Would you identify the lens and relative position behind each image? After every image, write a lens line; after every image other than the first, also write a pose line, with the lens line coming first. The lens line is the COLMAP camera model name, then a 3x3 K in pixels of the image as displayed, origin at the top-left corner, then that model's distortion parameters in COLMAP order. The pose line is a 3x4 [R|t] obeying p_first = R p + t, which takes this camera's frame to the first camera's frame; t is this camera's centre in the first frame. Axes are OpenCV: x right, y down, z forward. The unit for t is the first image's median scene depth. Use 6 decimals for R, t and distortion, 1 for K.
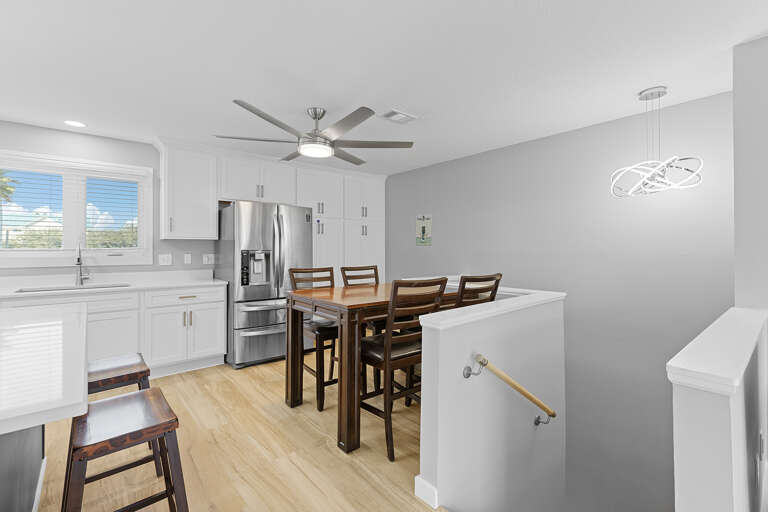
lens RADIAL K [[344.0, 0, 384.8], [0, 344.0, 251.2], [0, 0, 1]] dist [0.003186, 0.000535]
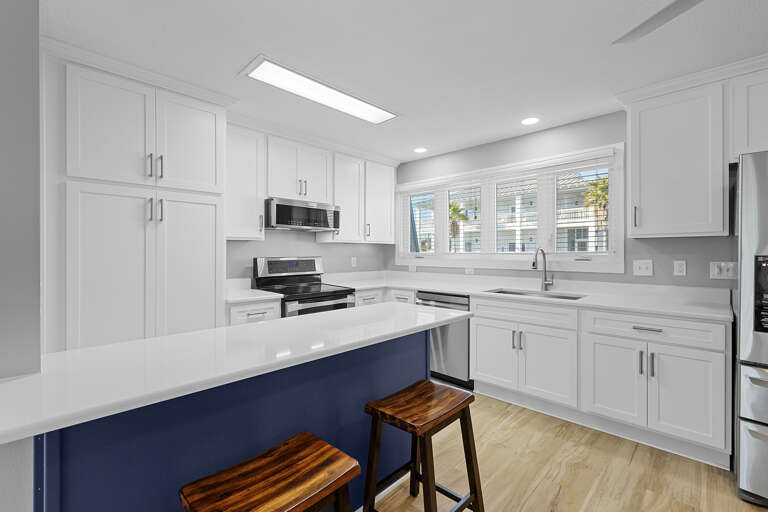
lens RADIAL K [[344.0, 0, 385.0], [0, 344.0, 251.5], [0, 0, 1]] dist [0.003186, 0.000535]
pose [[0.100386, 0.002514, -0.994945, 0.007435], [-0.003248, 0.999992, 0.002199, -0.009358], [0.994943, 0.003011, 0.100393, 0.453400]]
